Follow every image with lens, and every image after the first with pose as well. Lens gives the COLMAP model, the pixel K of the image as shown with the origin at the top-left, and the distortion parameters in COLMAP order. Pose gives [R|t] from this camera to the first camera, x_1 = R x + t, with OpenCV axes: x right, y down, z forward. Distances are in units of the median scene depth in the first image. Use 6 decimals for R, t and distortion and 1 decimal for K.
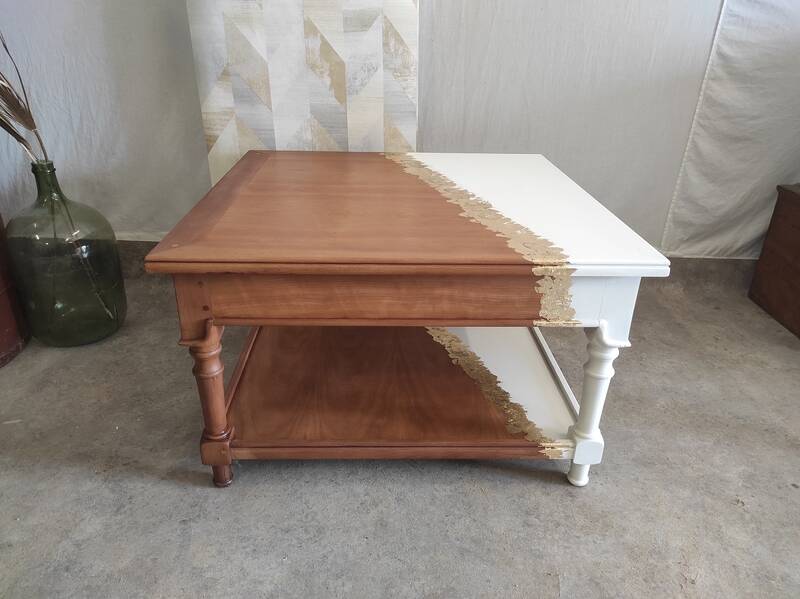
lens RADIAL K [[596.1, 0, 398.7], [0, 596.1, 297.7], [0, 0, 1]] dist [0.034032, -0.026981]
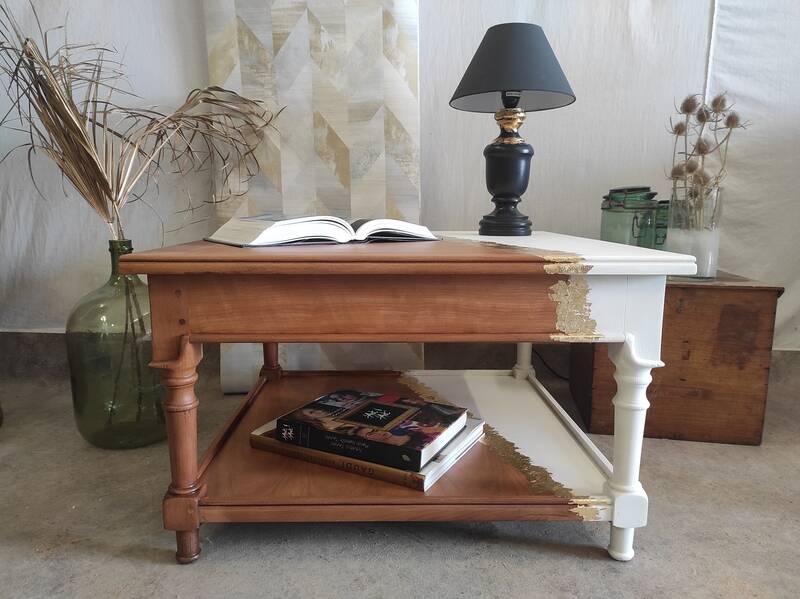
lens RADIAL K [[596.1, 0, 399.7], [0, 596.1, 294.5], [0, 0, 1]] dist [0.034032, -0.026981]
pose [[0.999802, -0.015689, -0.012205, 0.013453], [0.011555, 0.958353, -0.285352, 0.209730], [0.016173, 0.285155, 0.958345, 0.117681]]
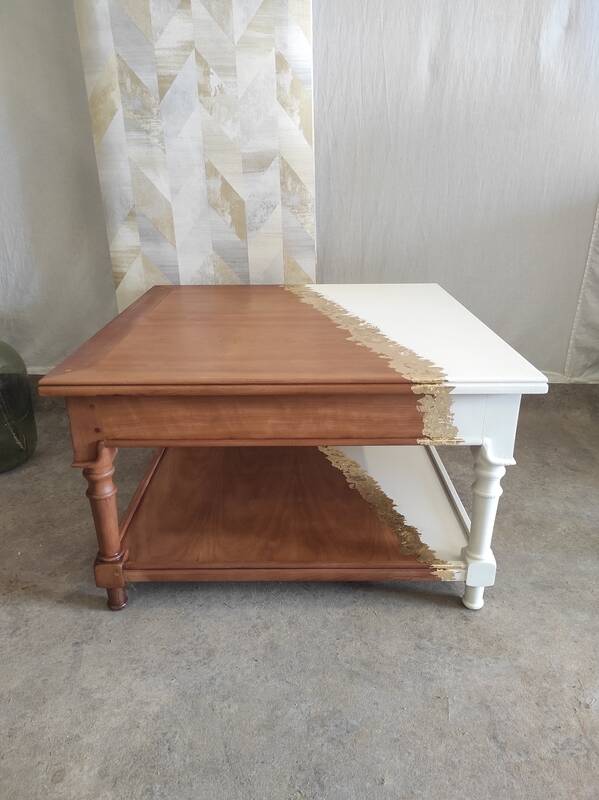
lens RADIAL K [[596.1, 0, 300.5], [0, 596.1, 394.2], [0, 0, 1]] dist [0.034032, -0.026981]
pose [[0.999192, -0.013797, -0.037758, 0.061219], [0.011099, 0.997433, -0.070744, 0.028655], [0.038637, 0.070267, 0.996780, -0.022521]]
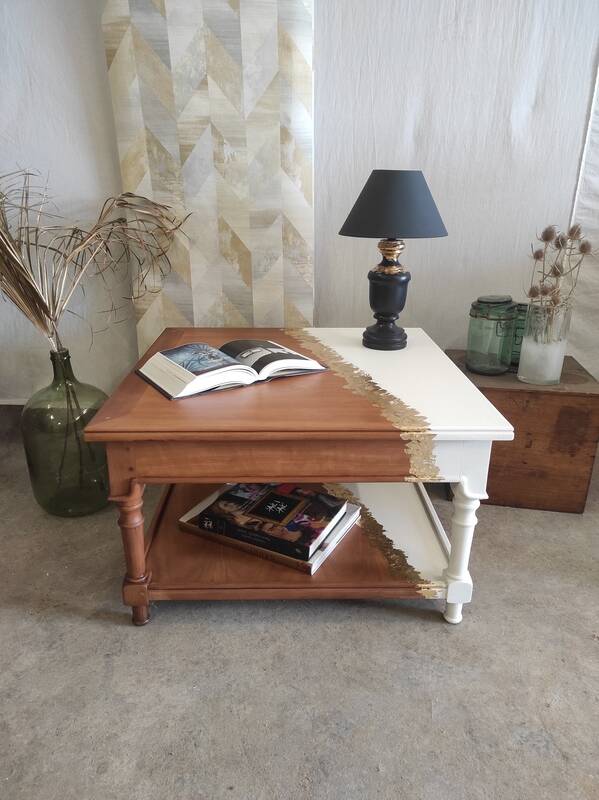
lens RADIAL K [[596.1, 0, 301.0], [0, 596.1, 391.6], [0, 0, 1]] dist [0.034032, -0.026981]
pose [[0.999890, -0.009544, -0.011356, 0.030853], [0.008403, 0.995293, -0.096544, -0.016620], [0.012224, 0.096438, 0.995264, -0.186835]]
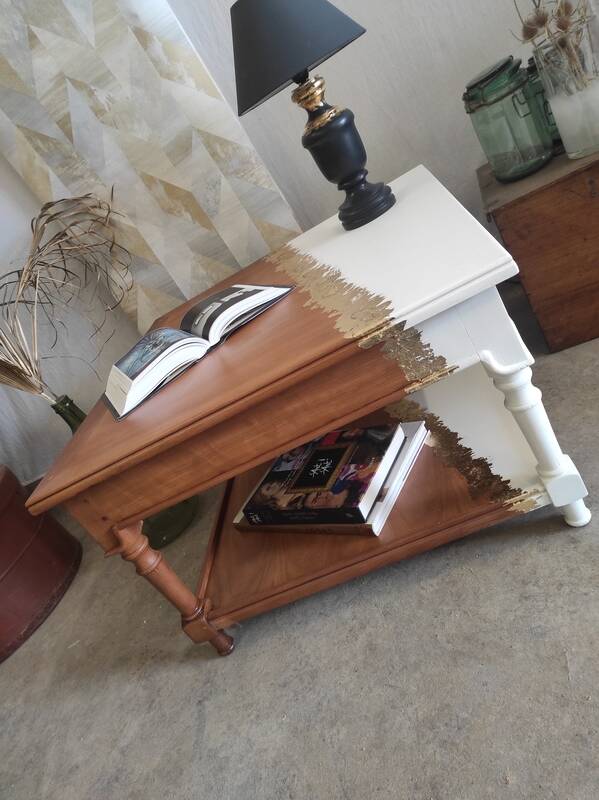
lens RADIAL K [[596.1, 0, 297.9], [0, 596.1, 396.4], [0, 0, 1]] dist [0.034032, -0.026981]
pose [[0.847224, -0.426719, -0.316423, 0.327274], [0.443731, 0.895934, -0.020140, -0.002479], [0.292088, -0.123344, 0.948404, 0.132016]]
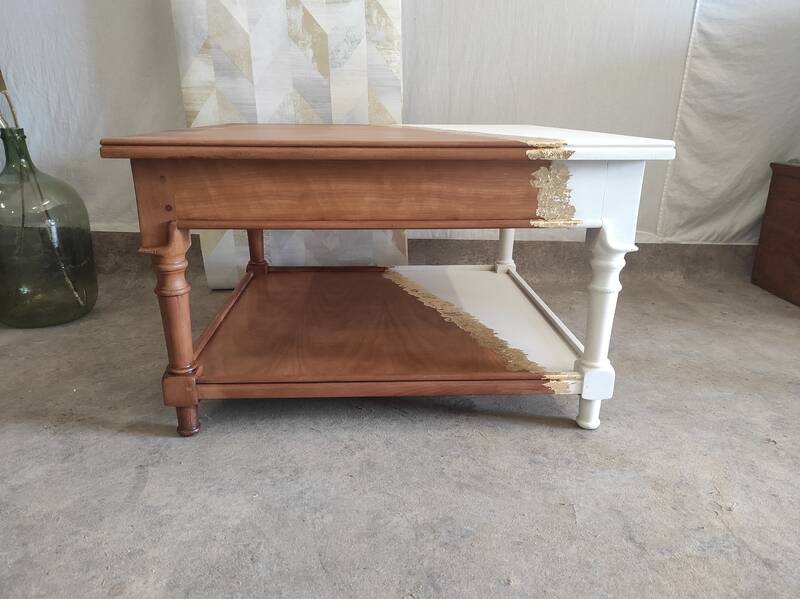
lens RADIAL K [[596.1, 0, 398.7], [0, 596.1, 298.5], [0, 0, 1]] dist [0.034032, -0.026981]
pose [[0.999726, -0.019849, 0.012399, 0.010010], [0.021257, 0.991765, -0.126293, 0.242638], [-0.009790, 0.126522, 0.991916, 0.100169]]
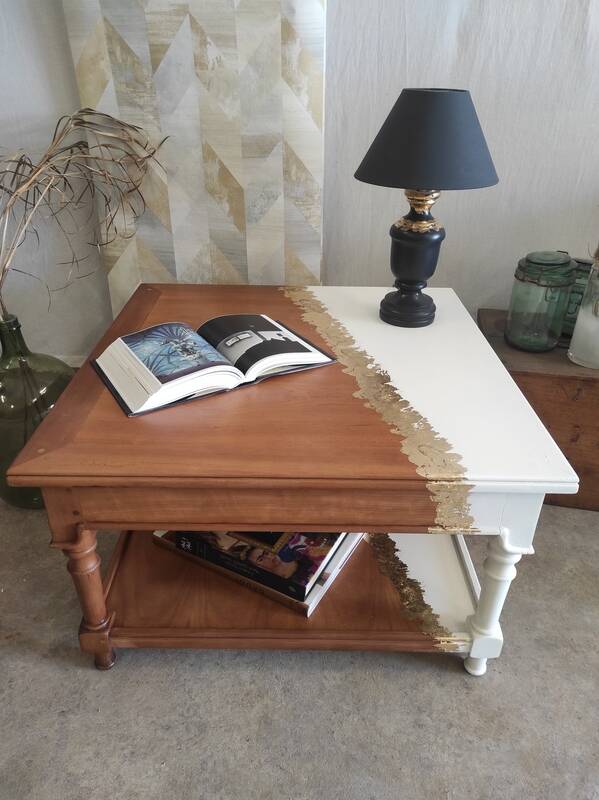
lens RADIAL K [[596.1, 0, 300.8], [0, 596.1, 394.6], [0, 0, 1]] dist [0.034032, -0.026981]
pose [[0.999464, 0.012534, -0.030244, 0.048880], [-0.010262, 0.997196, 0.074129, -0.212002], [0.031088, -0.073779, 0.996790, 0.076413]]
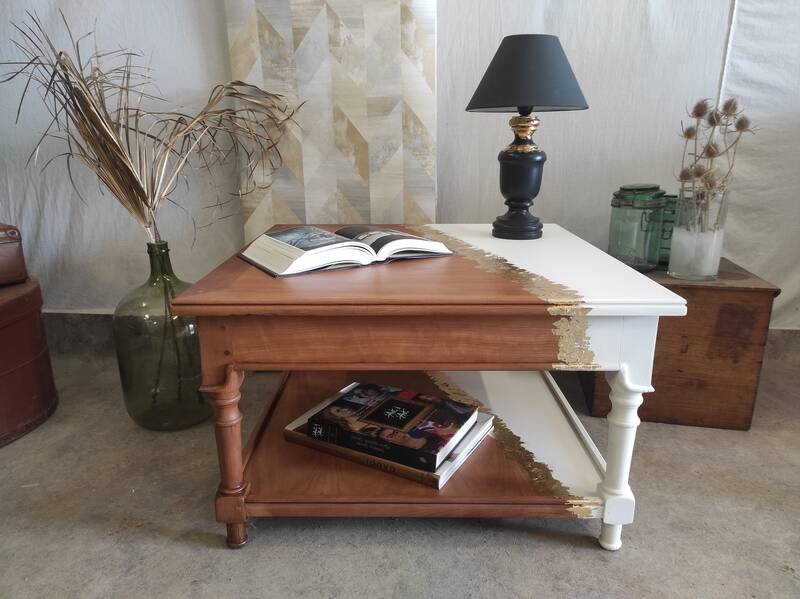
lens RADIAL K [[596.1, 0, 399.3], [0, 596.1, 295.4], [0, 0, 1]] dist [0.034032, -0.026981]
pose [[0.999132, -0.012398, -0.039778, 0.011740], [0.005408, 0.985213, -0.171247, 0.085628], [0.041313, 0.170884, 0.984425, -0.007634]]
